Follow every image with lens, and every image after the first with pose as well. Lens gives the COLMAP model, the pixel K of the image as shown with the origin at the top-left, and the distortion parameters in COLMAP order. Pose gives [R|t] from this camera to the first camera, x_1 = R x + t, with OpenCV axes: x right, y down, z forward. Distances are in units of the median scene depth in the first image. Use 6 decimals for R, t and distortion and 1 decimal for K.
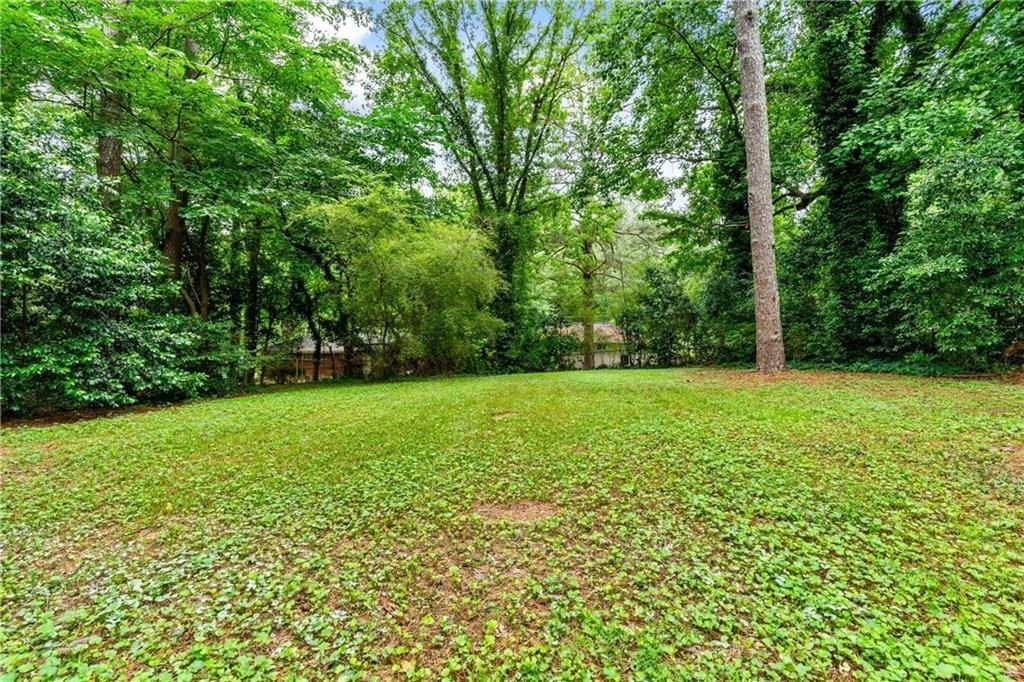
lens RADIAL K [[464.5, 0, 512.0], [0, 464.5, 341.0], [0, 0, 1]] dist [-0.001633, 0.000815]
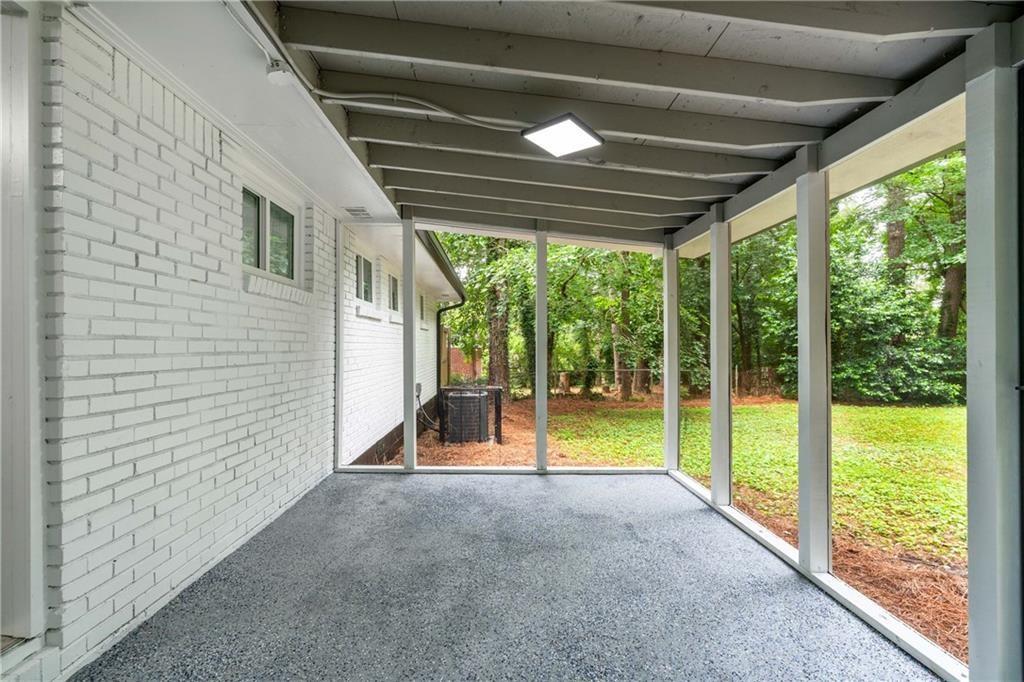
lens RADIAL K [[464.5, 0, 512.0], [0, 464.5, 341.0], [0, 0, 1]] dist [-0.001633, 0.000815]
pose [[0.123785, -0.010655, -0.992252, 0.539045], [0.003244, 0.999941, -0.010333, -0.050137], [0.992304, -0.001940, 0.123813, -0.450549]]
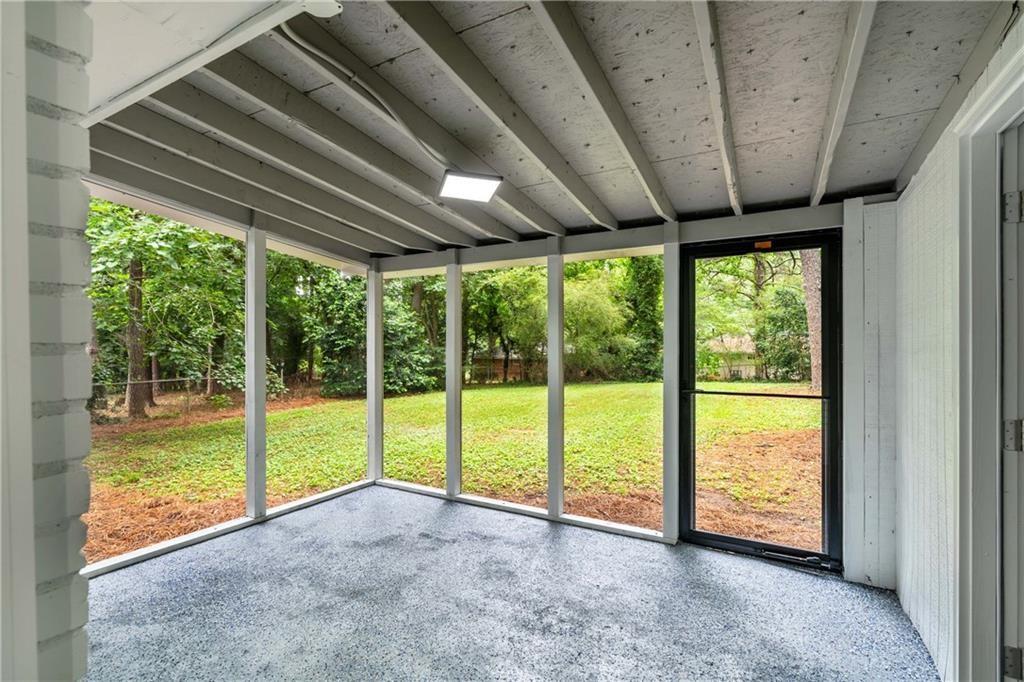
lens RADIAL K [[465.5, 0, 511.4], [0, 465.5, 347.2], [0, 0, 1]] dist [-0.002122, 0.000497]
pose [[0.912357, 0.005511, -0.409358, 0.422028], [-0.002997, 0.999973, 0.006783, -0.072314], [0.409384, -0.004962, 0.912349, -0.642157]]
